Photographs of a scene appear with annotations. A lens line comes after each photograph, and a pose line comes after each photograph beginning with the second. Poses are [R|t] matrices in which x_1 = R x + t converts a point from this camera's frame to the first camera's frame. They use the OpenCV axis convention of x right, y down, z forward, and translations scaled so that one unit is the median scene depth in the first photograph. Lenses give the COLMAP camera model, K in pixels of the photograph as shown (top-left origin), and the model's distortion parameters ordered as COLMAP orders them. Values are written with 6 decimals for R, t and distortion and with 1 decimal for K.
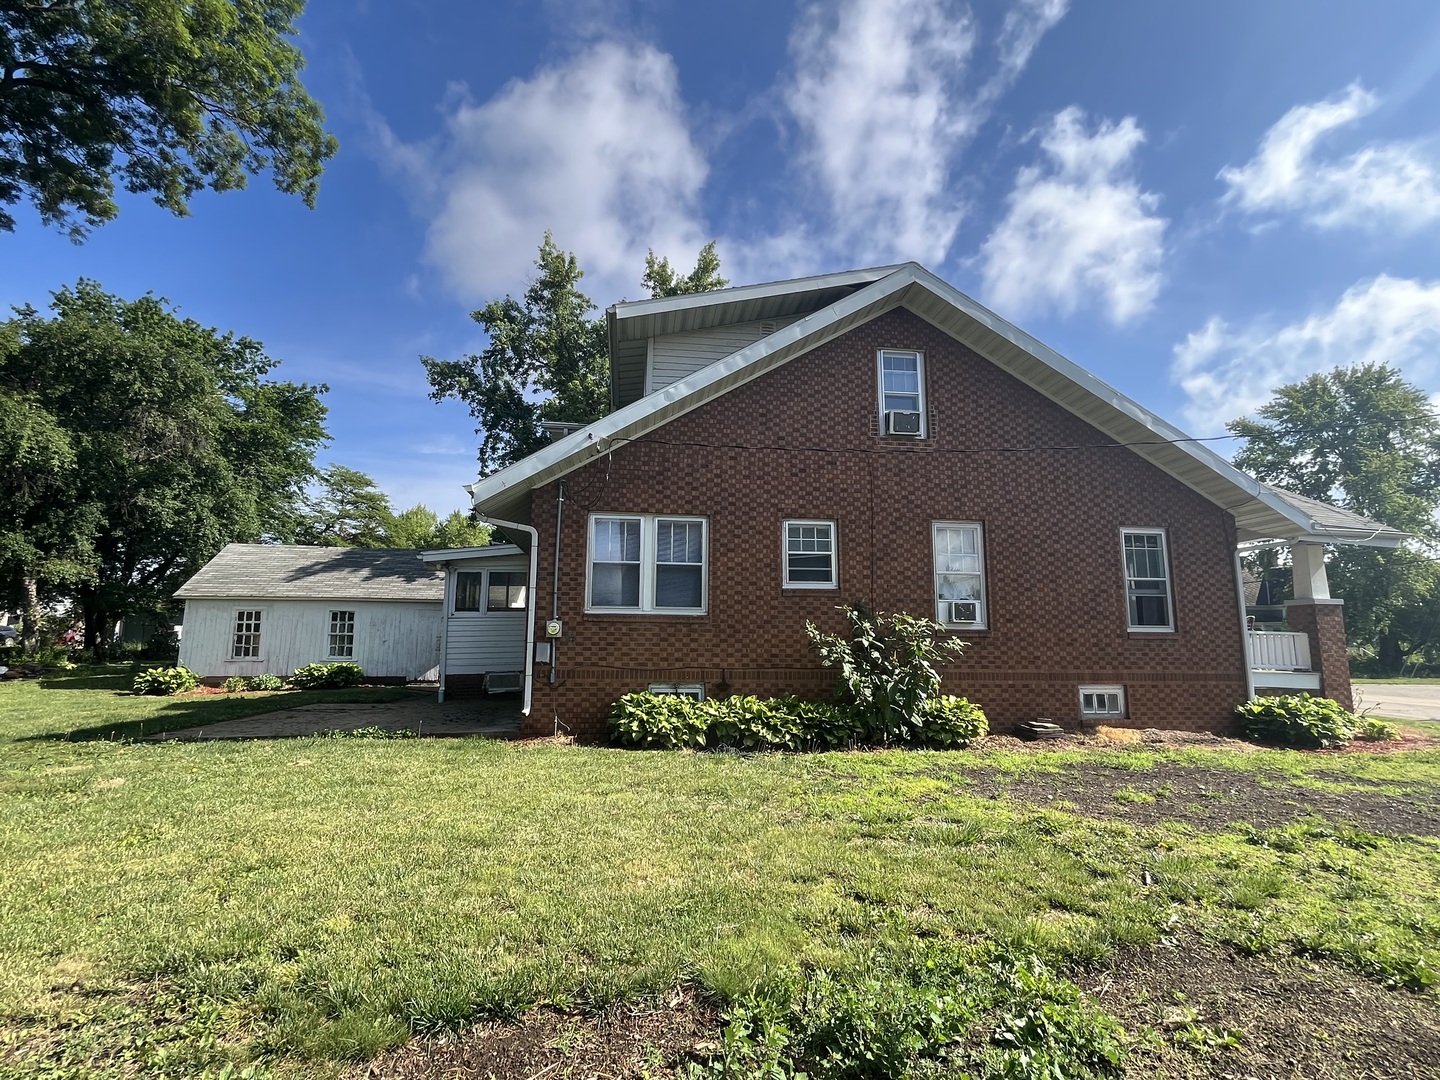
lens RADIAL K [[675.2, 0, 720.6], [0, 675.2, 541.2], [0, 0, 1]] dist [-0.000841, 0.000009]
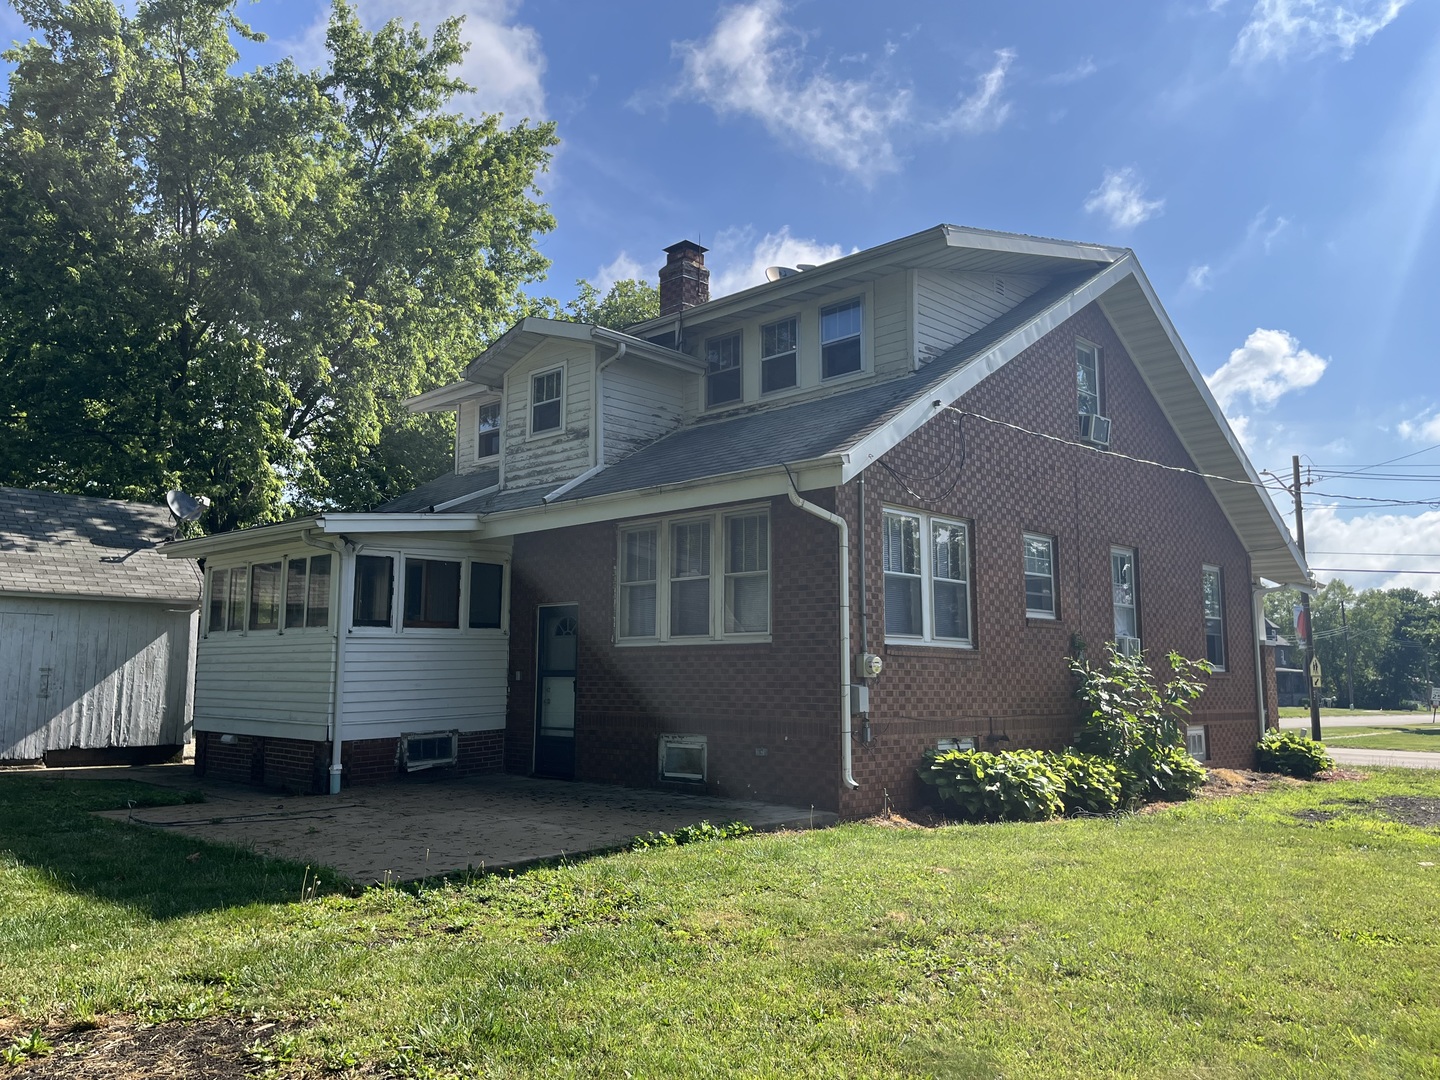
lens RADIAL K [[1087.7, 0, 719.7], [0, 1087.7, 538.9], [0, 0, 1]] dist [0.007964, 0.001428]
pose [[0.794664, 0.077061, 0.602138, -1.024915], [-0.092728, 0.995679, -0.005049, 0.017115], [-0.599925, -0.051823, 0.798376, 0.184158]]
